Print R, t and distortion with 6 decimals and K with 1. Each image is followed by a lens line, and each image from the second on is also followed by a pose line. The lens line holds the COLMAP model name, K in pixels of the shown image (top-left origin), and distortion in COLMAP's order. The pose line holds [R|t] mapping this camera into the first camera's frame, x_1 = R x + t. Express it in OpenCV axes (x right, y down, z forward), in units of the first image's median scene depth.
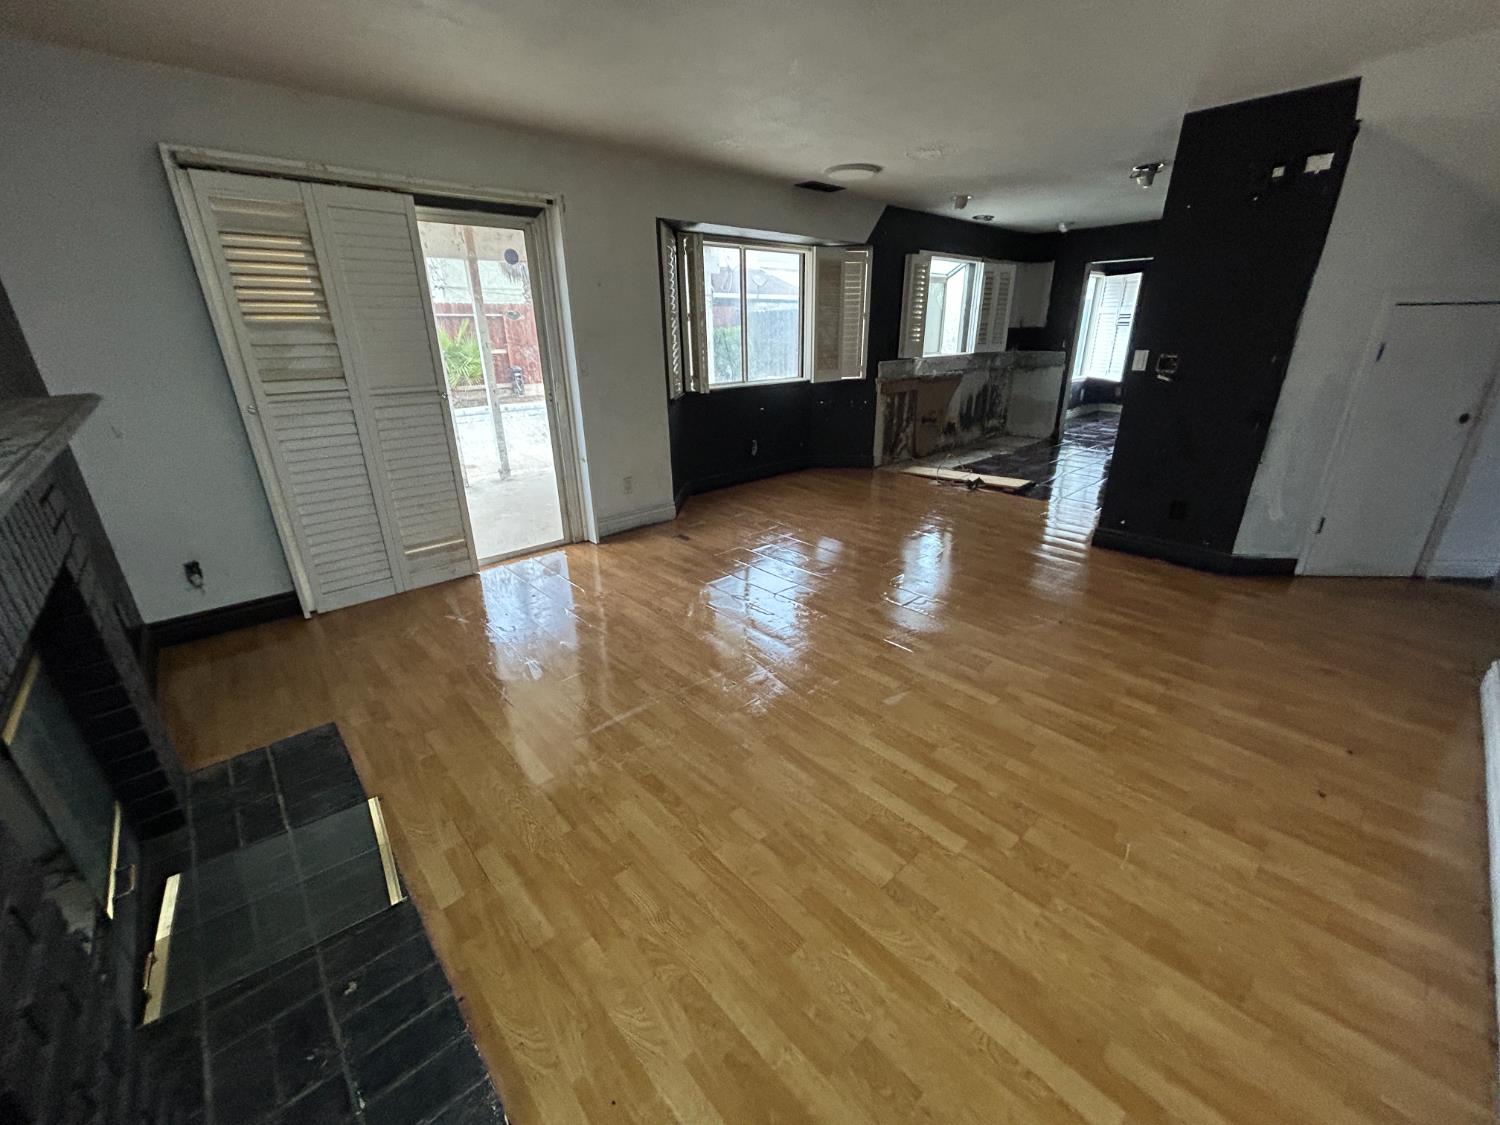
lens RADIAL K [[602.7, 0, 749.2], [0, 602.7, 557.1], [0, 0, 1]] dist [0.000649, 0.000261]
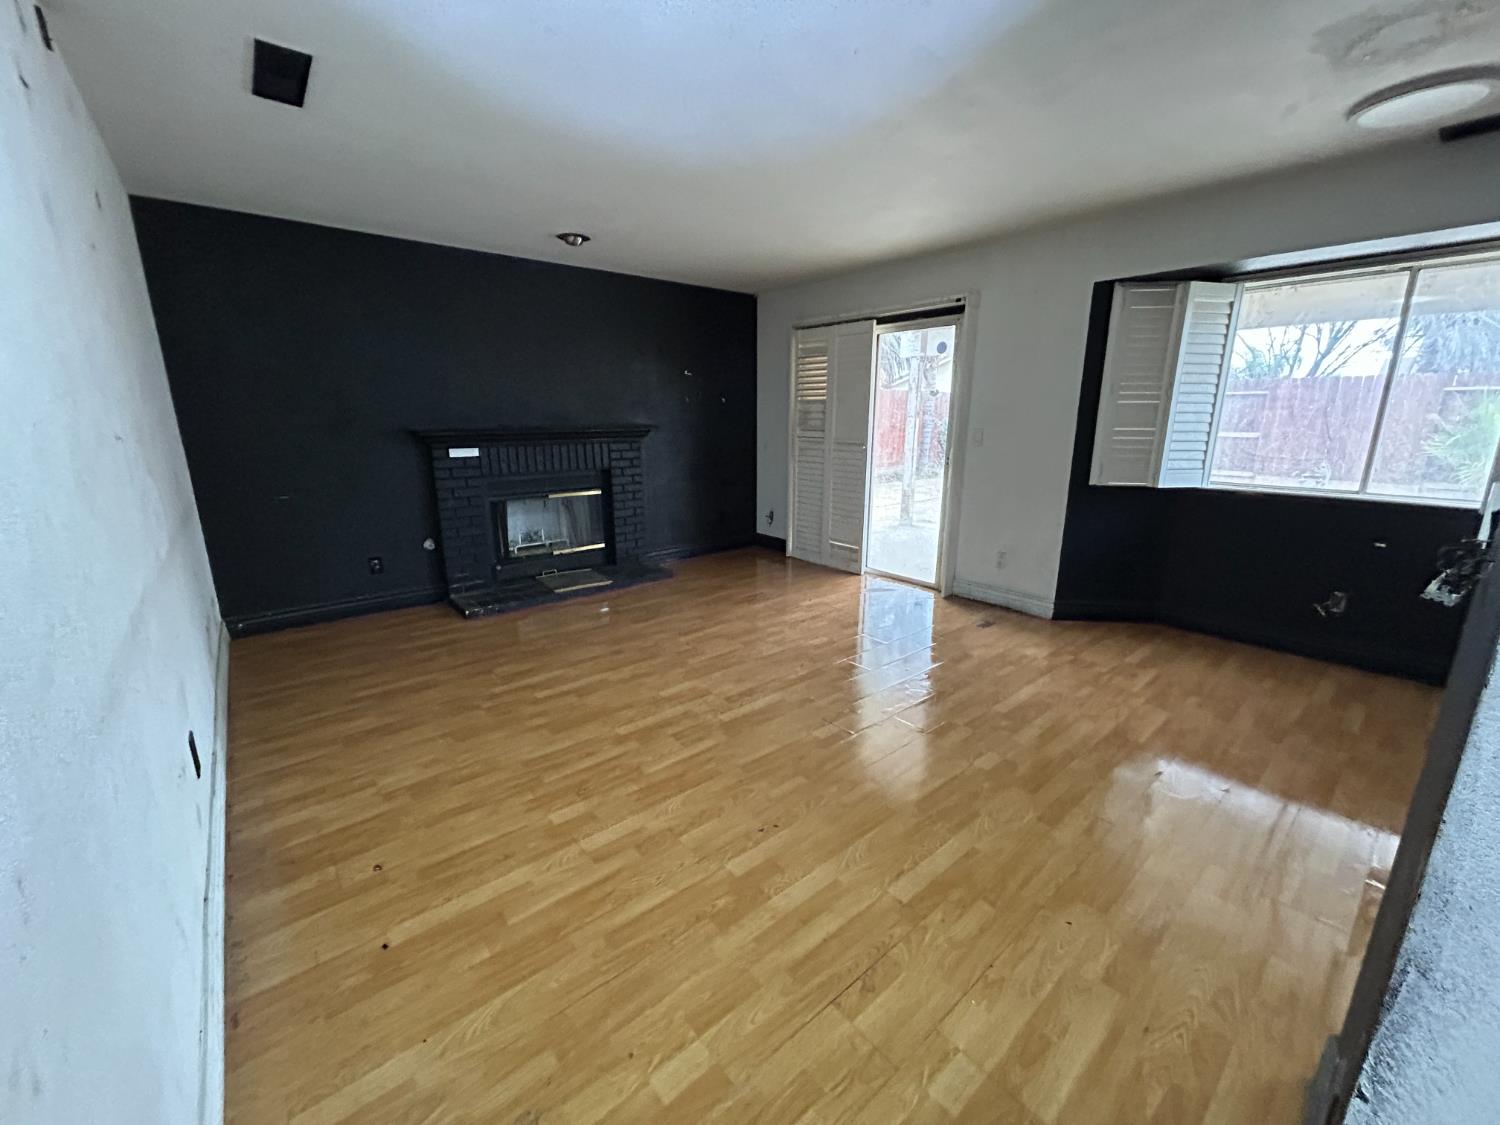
lens RADIAL K [[602.7, 0, 749.2], [0, 602.7, 557.1], [0, 0, 1]] dist [0.000649, 0.000261]
pose [[-0.033636, 0.243152, -0.969405, 0.785850], [-0.360172, 0.901831, 0.238700, -0.219856], [0.932280, 0.357181, 0.057242, 0.597822]]
